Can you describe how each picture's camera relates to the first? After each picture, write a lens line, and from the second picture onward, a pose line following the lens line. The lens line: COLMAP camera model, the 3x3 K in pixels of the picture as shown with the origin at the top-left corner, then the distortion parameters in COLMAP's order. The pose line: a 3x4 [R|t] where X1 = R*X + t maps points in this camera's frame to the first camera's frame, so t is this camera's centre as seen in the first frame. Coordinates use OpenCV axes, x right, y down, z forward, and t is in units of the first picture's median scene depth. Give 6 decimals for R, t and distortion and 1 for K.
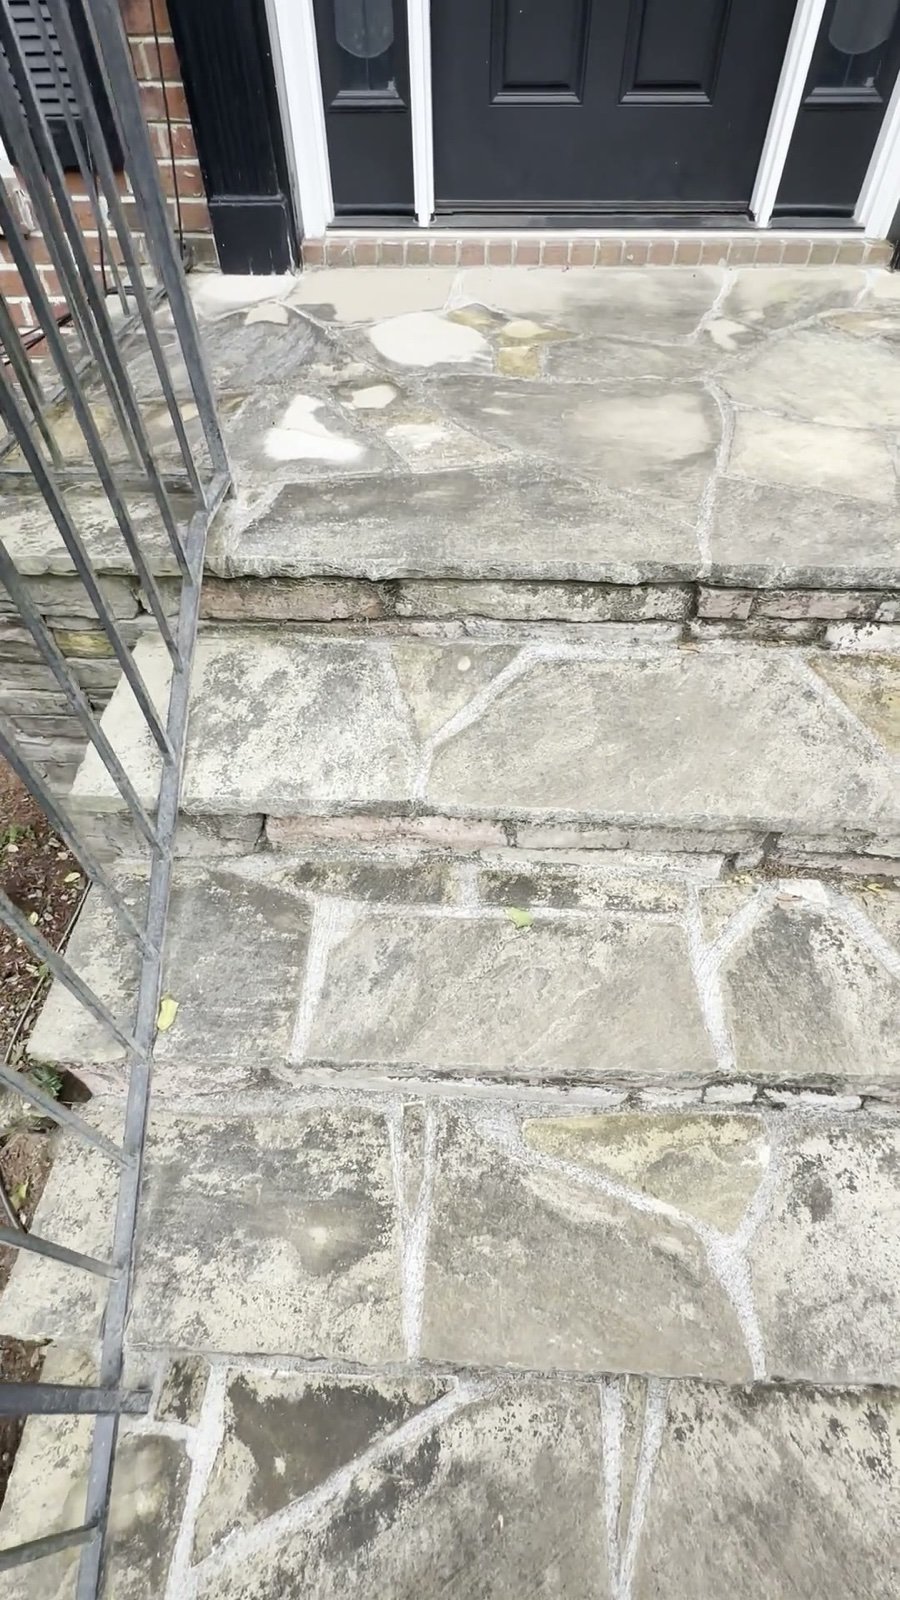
lens RADIAL K [[726.0, 0, 450.0], [0, 726.0, 800.0], [0, 0, 1]] dist [0.001555, 0.000046]
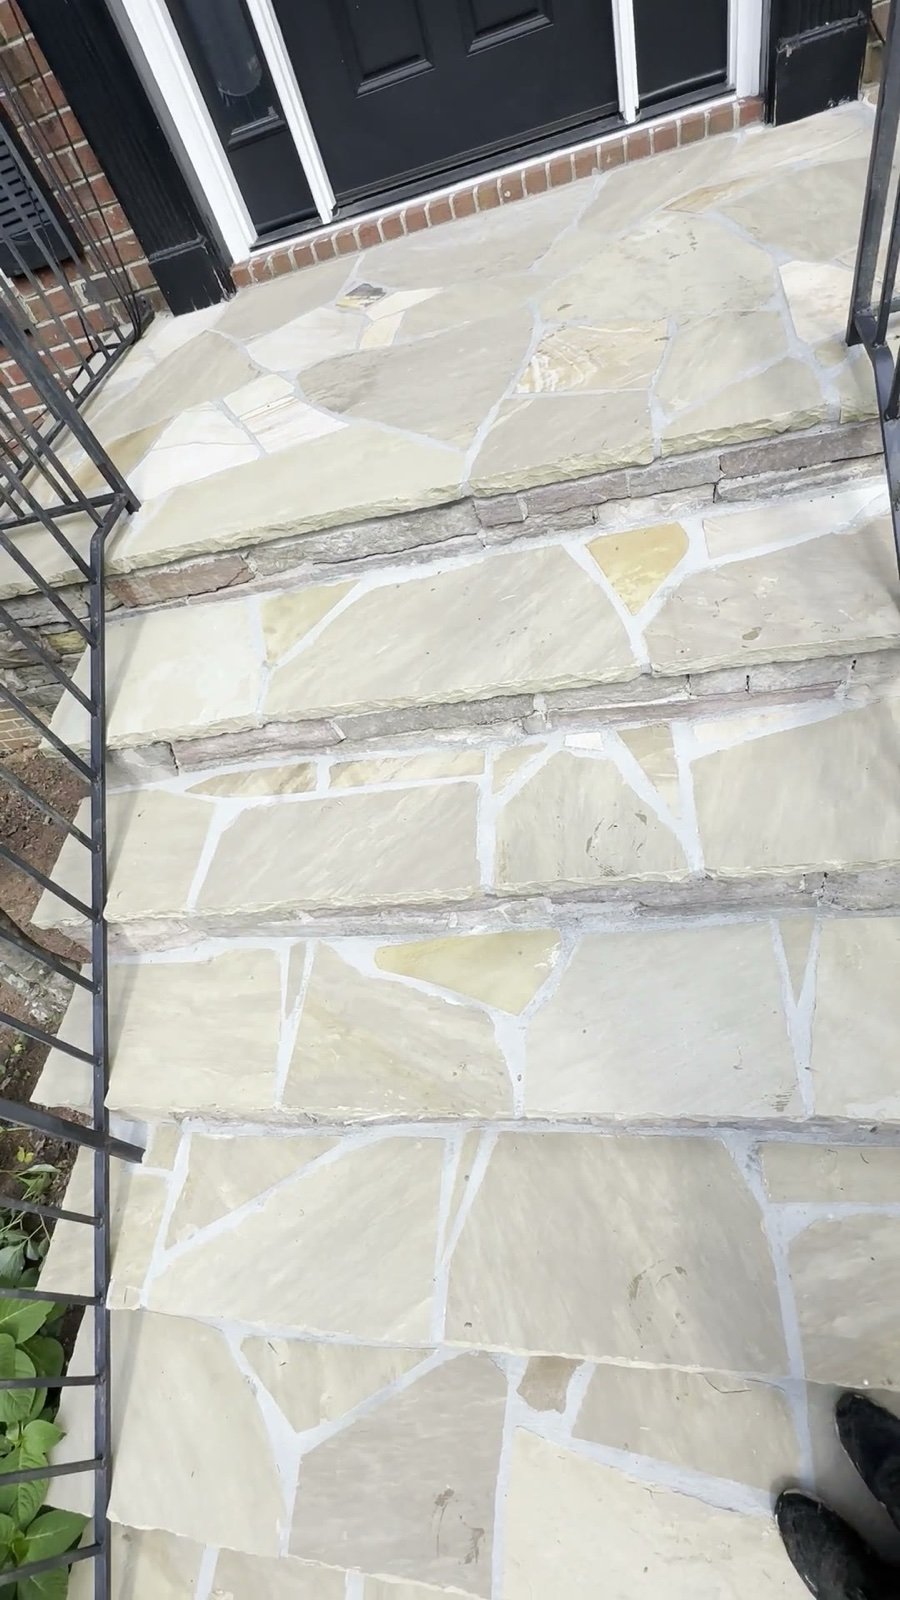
lens RADIAL K [[726.0, 0, 450.0], [0, 726.0, 800.0], [0, 0, 1]] dist [0.001555, 0.000046]
pose [[0.965533, -0.126931, -0.227232, 0.302339], [0.138681, 0.989666, 0.036447, 0.083253], [0.220257, -0.066703, 0.973158, -0.117072]]
